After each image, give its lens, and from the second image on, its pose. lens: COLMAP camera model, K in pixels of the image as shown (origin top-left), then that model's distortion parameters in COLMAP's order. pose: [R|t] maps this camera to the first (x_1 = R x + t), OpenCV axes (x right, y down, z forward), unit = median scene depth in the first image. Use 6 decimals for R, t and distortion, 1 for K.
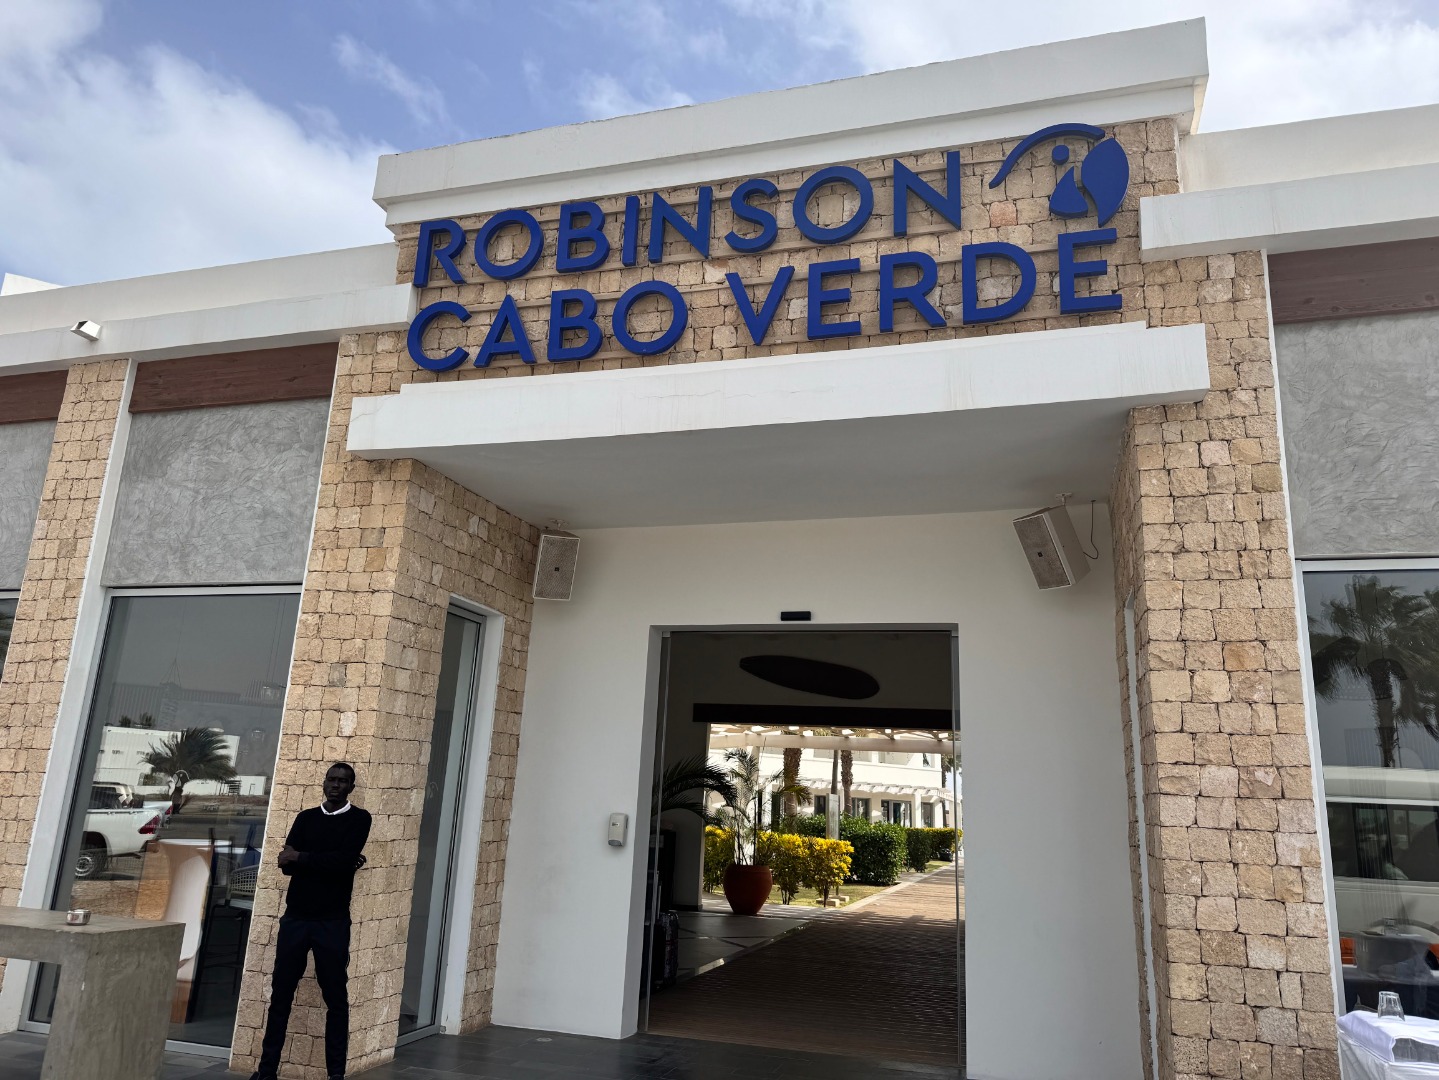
lens RADIAL K [[1001.3, 0, 719.5], [0, 1001.3, 540.0], [0, 0, 1]] dist [0.119907, -0.119983]
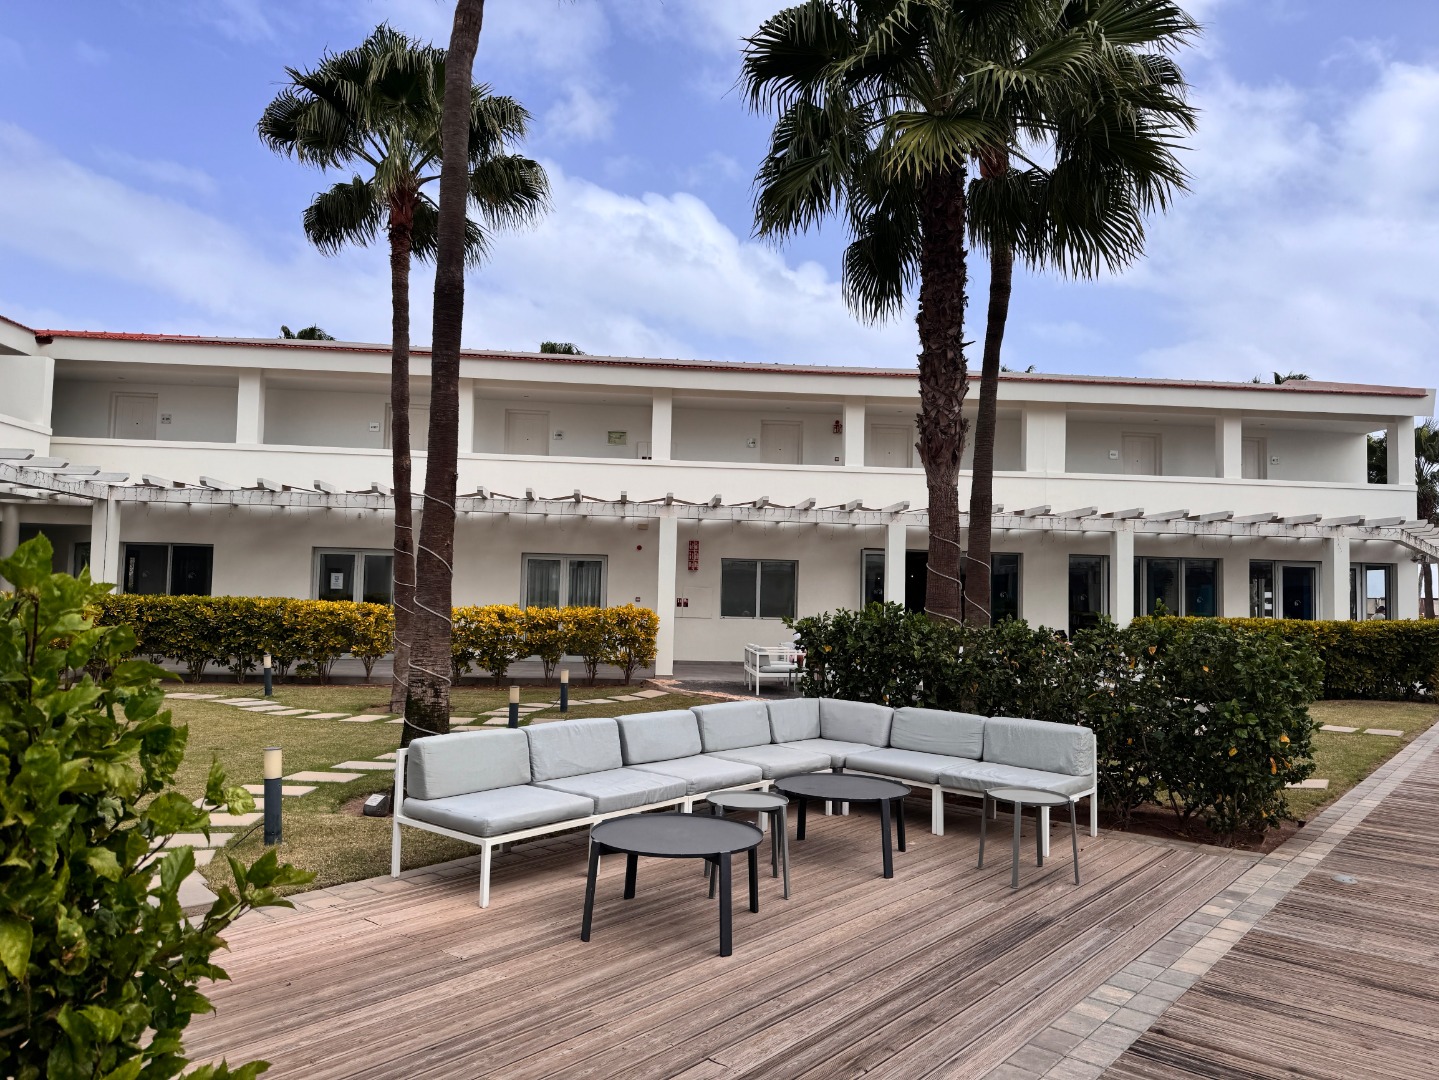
lens RADIAL K [[1001.3, 0, 719.5], [0, 1001.3, 540.0], [0, 0, 1]] dist [0.119907, -0.119983]
pose [[0.921527, -0.046965, -0.385464, 0.144423], [0.119735, 0.978658, 0.167009, 0.176450], [0.369394, -0.200057, 0.907483, 0.621981]]
